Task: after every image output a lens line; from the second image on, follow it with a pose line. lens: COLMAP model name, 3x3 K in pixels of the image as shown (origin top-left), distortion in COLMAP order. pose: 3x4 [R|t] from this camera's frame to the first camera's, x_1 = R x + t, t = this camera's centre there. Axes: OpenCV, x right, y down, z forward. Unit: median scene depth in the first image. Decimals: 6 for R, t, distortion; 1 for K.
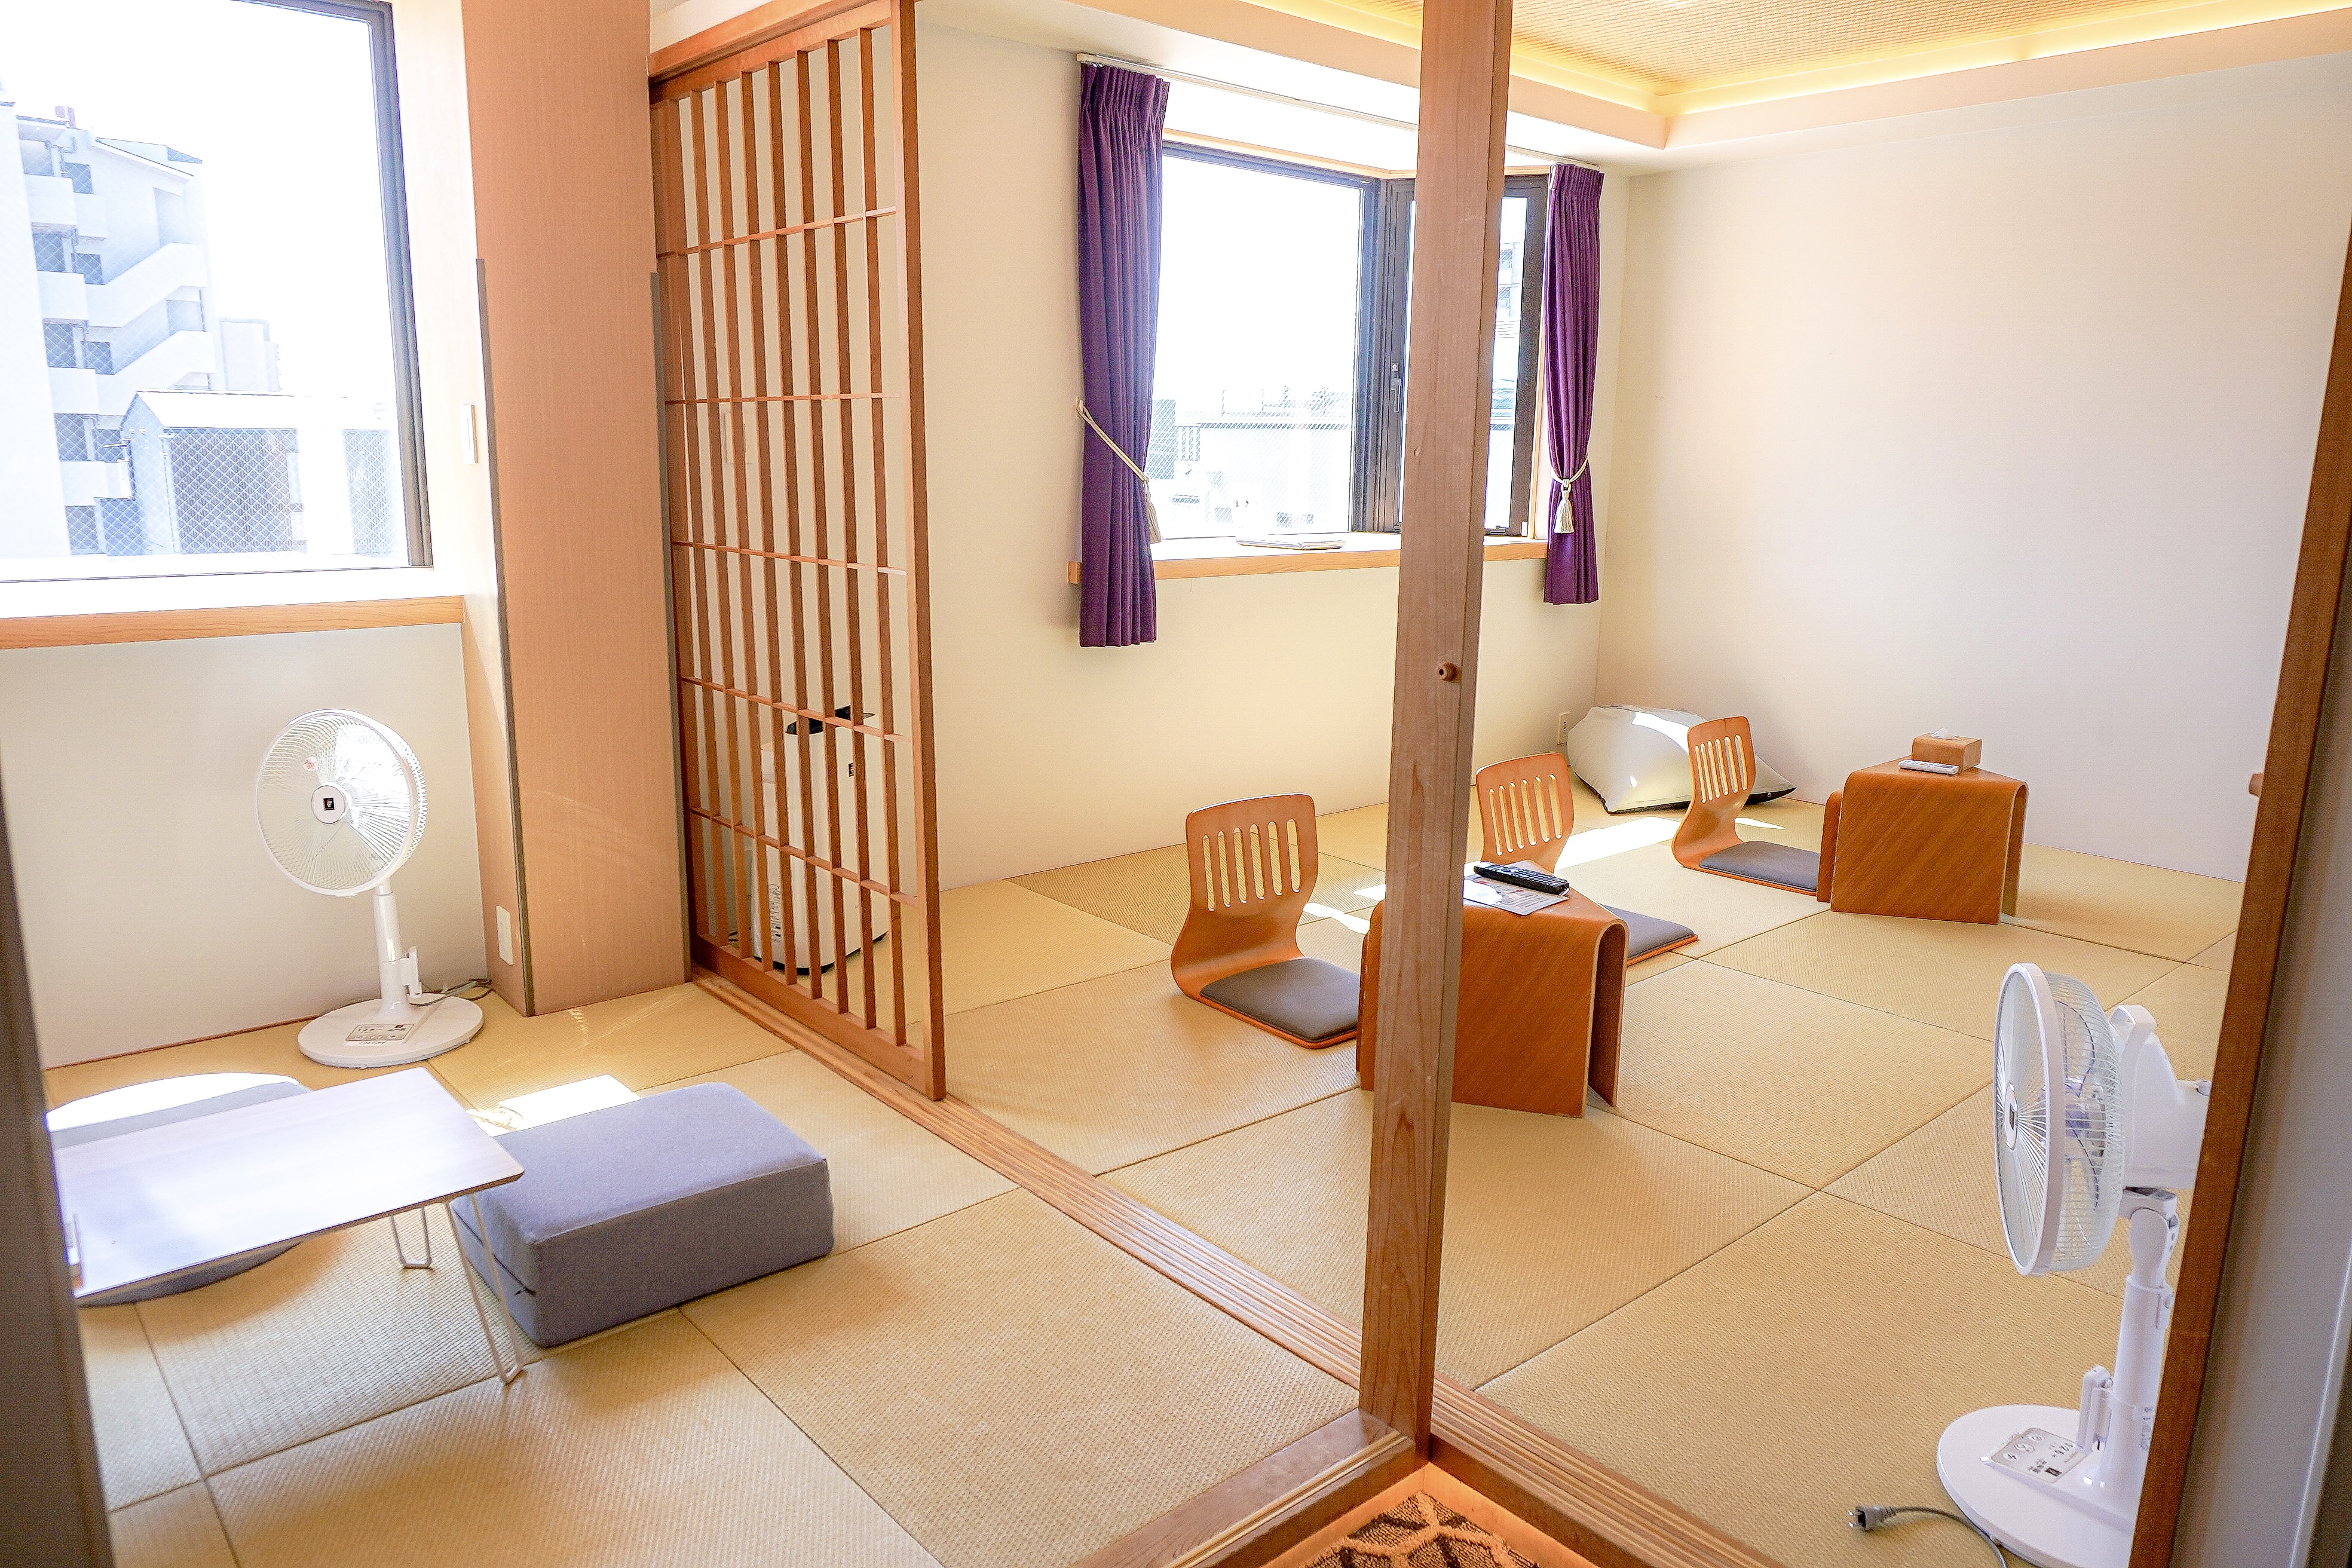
lens RADIAL K [[1588.2, 0, 1191.4], [0, 1588.2, 783.8], [0, 0, 1]] dist [-0.037271, 0.022551]
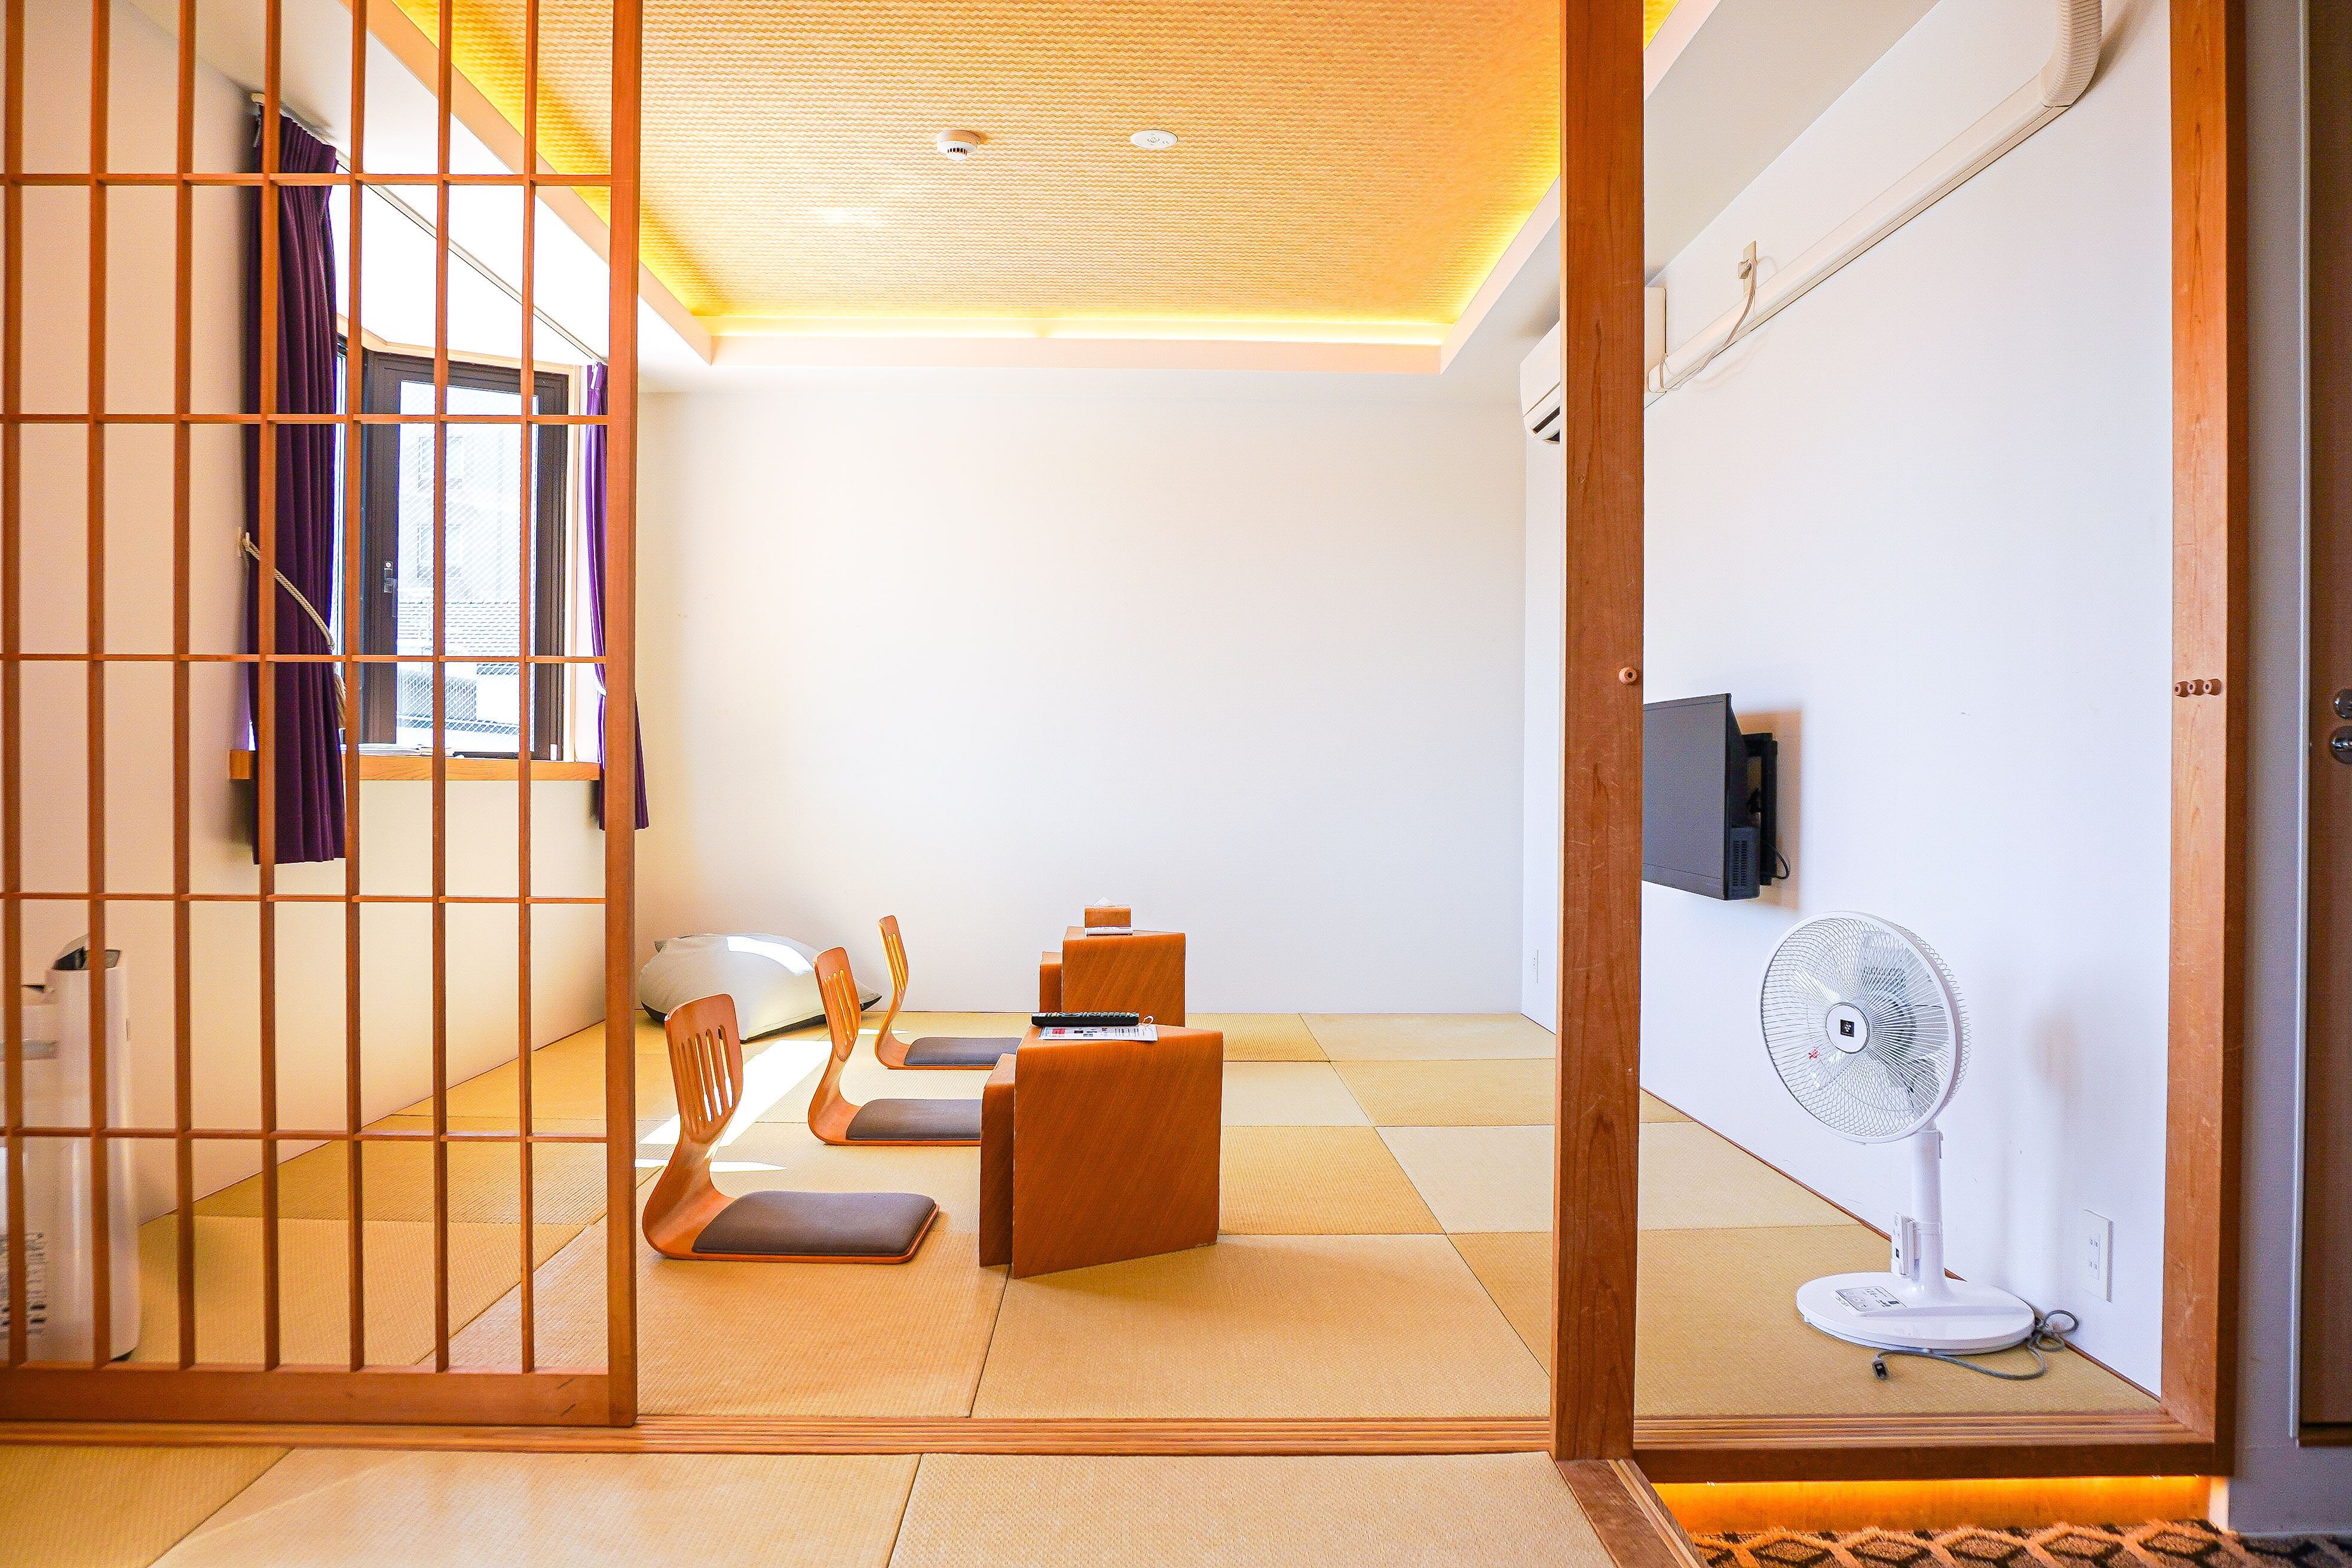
lens RADIAL K [[1653.4, 0, 1164.3], [0, 1653.4, 792.3], [0, 0, 1]] dist [-0.027780, 0.002589]
pose [[0.644043, -0.016100, 0.764820, -0.392178], [0.165371, 0.979069, -0.118646, 0.038560], [-0.746901, 0.202892, 0.633225, 0.229311]]
